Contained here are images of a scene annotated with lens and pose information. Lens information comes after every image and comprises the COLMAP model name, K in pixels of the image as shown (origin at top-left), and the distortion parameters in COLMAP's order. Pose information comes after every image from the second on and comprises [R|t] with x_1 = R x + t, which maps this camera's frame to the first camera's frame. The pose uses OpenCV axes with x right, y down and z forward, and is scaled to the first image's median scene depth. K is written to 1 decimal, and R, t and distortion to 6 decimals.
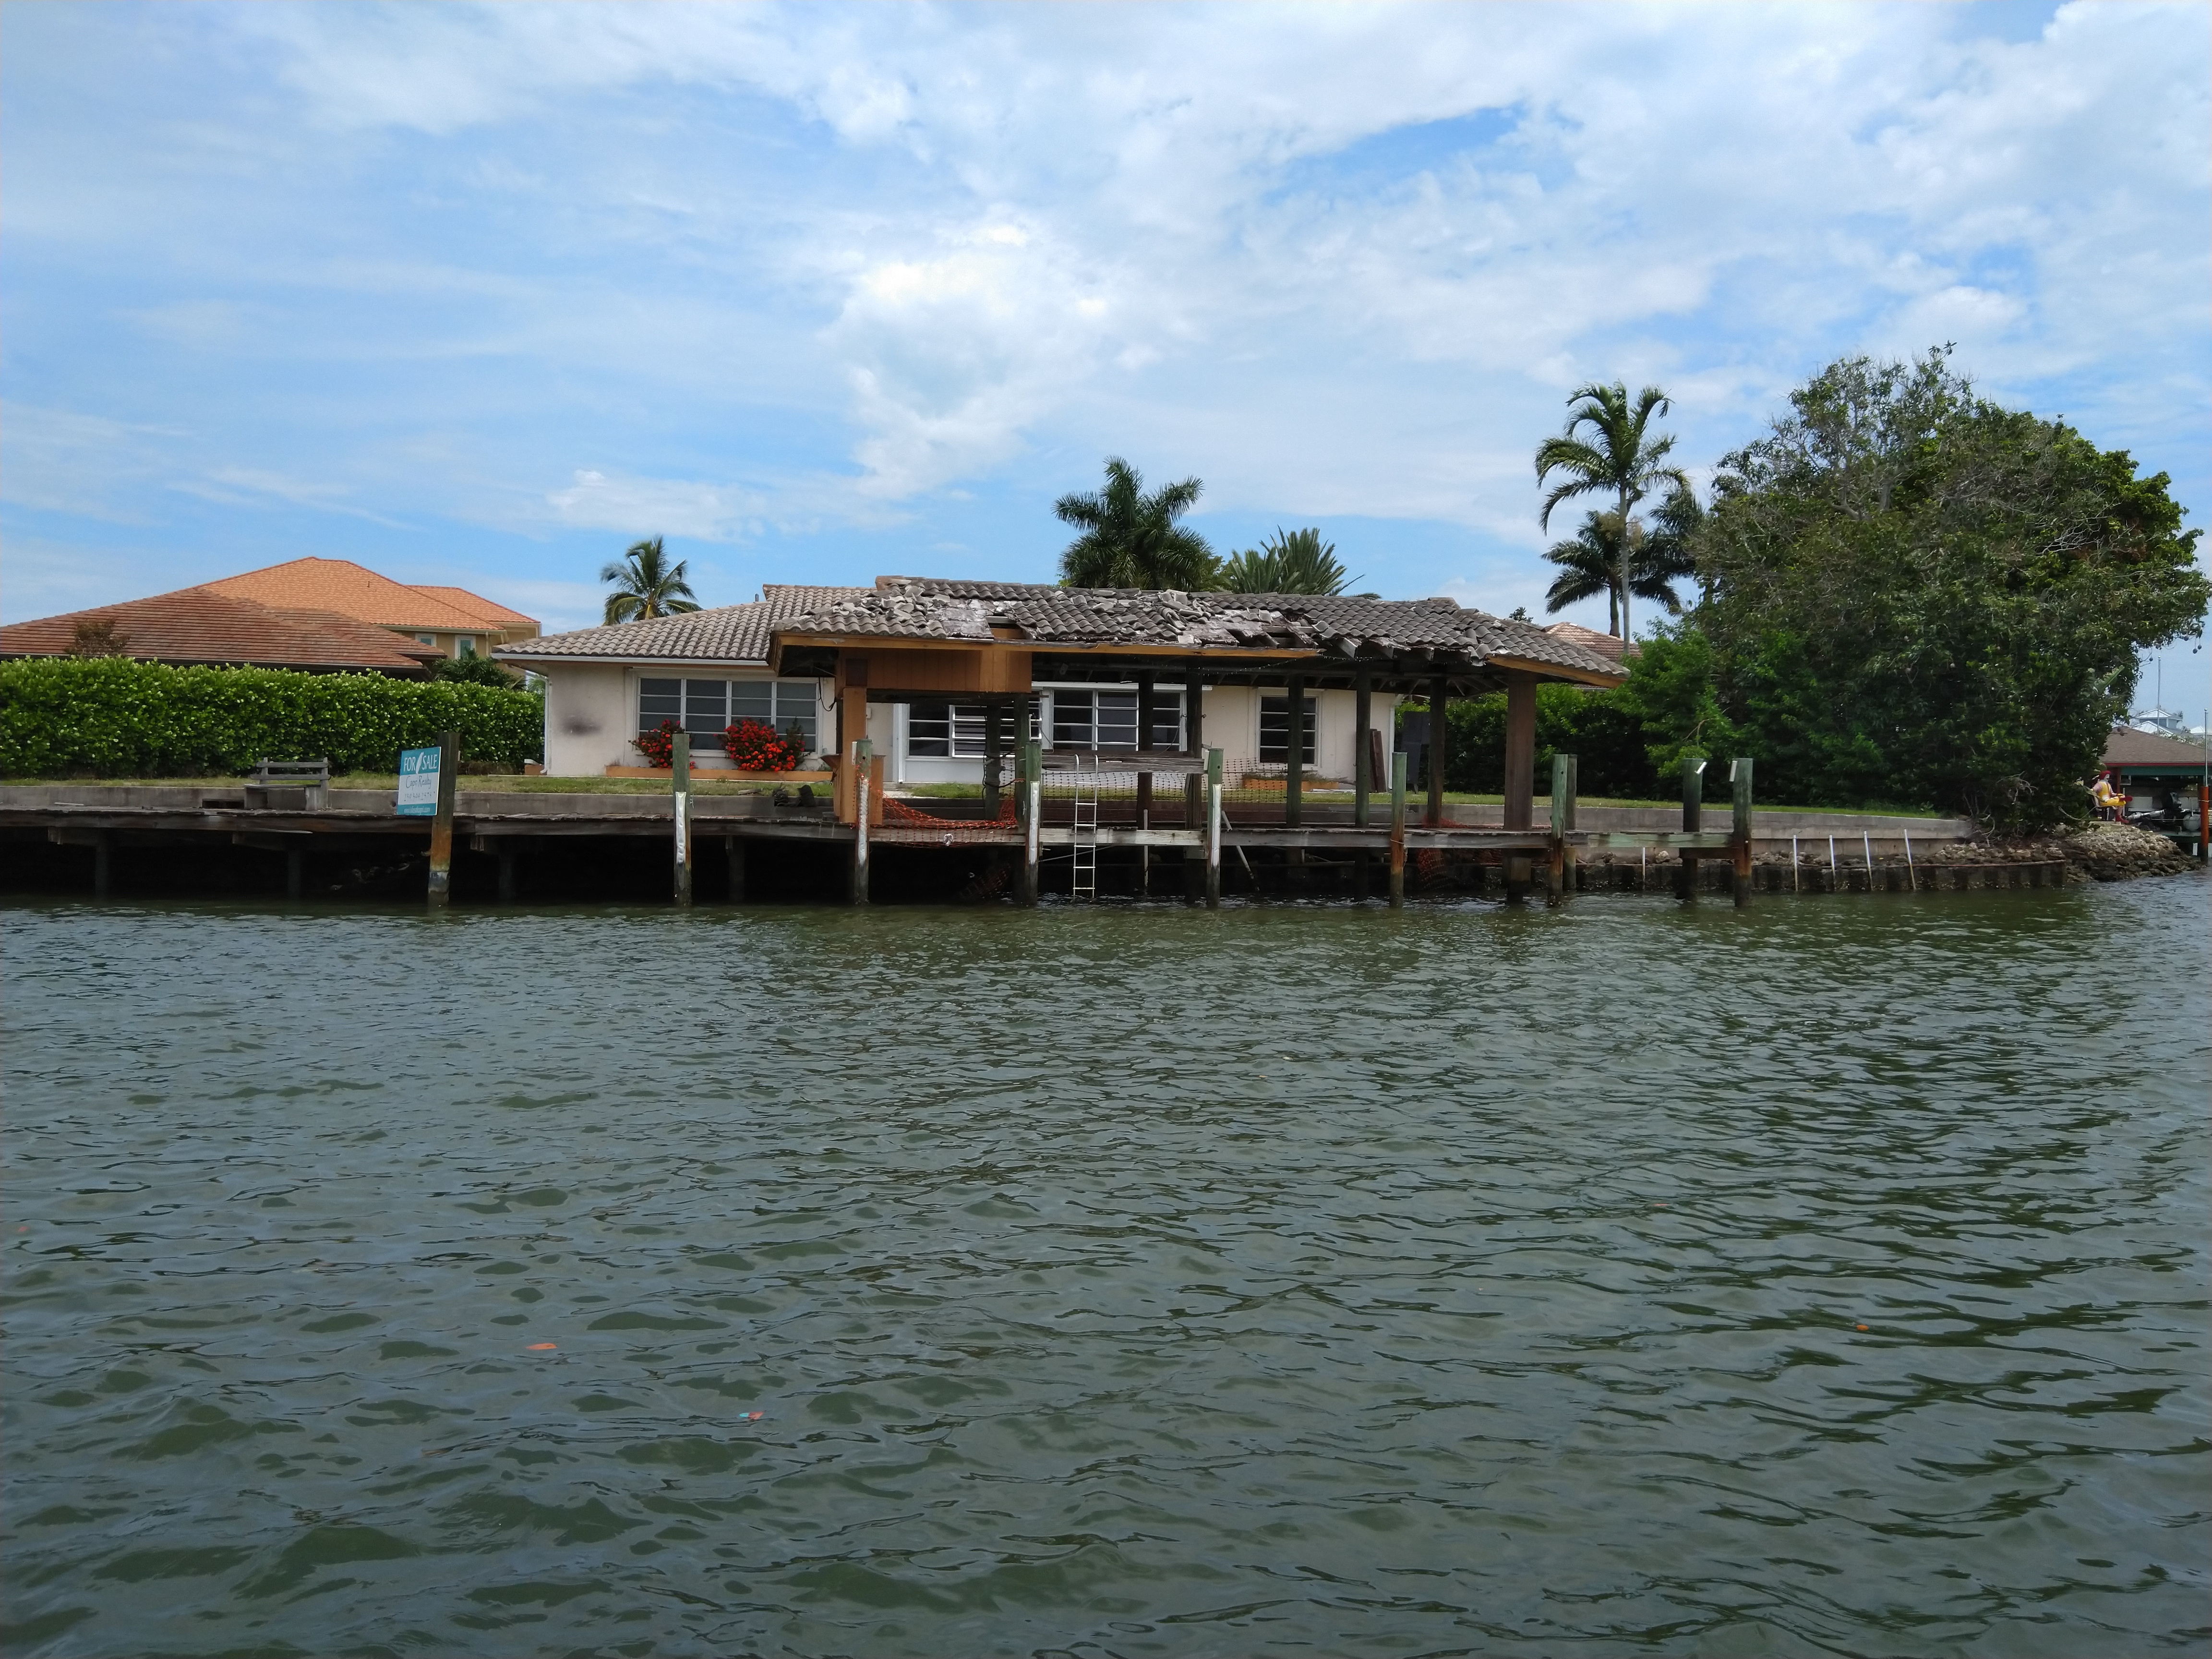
lens RADIAL K [[1741.9, 0, 1109.2], [0, 1741.9, 822.6], [0, 0, 1]] dist [0.040948, -0.031403]
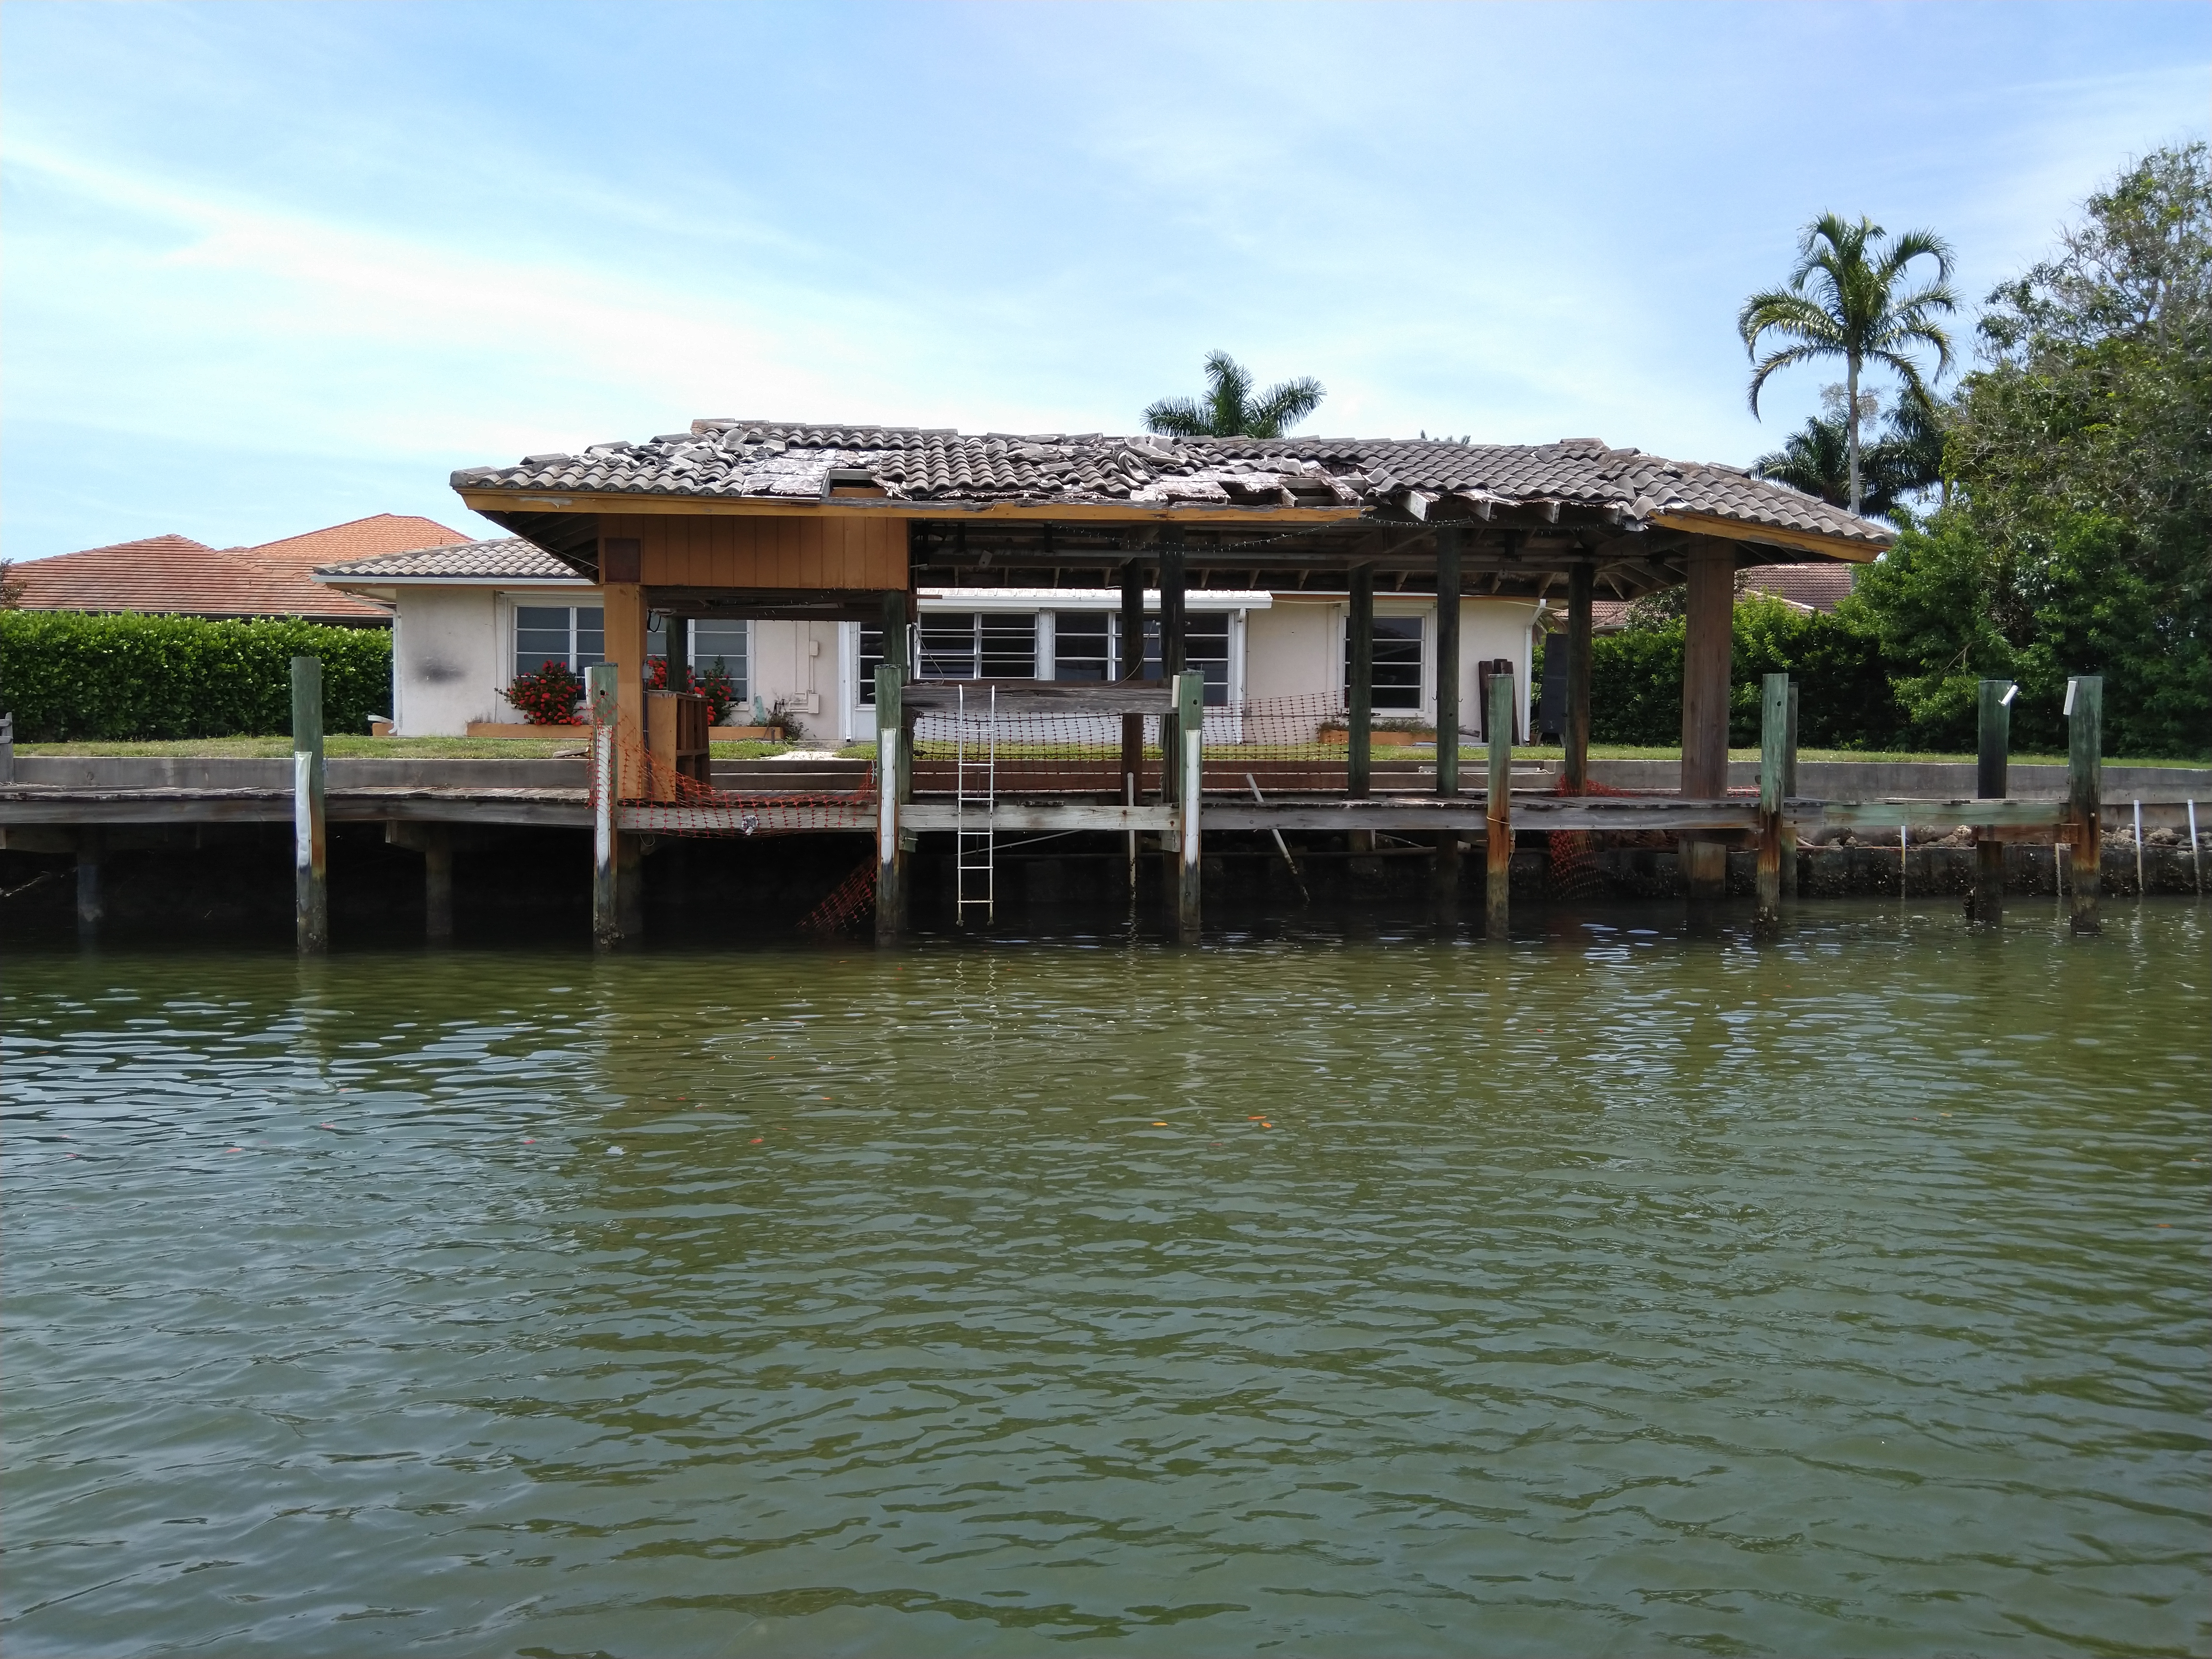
lens RADIAL K [[1741.9, 0, 1099.9], [0, 1741.9, 824.9], [0, 0, 1]] dist [0.040948, -0.031403]
pose [[0.994223, -0.007481, -0.107071, 0.076446], [0.009822, 0.999724, 0.021353, -0.001657], [0.106882, -0.022281, 0.994022, 0.313573]]
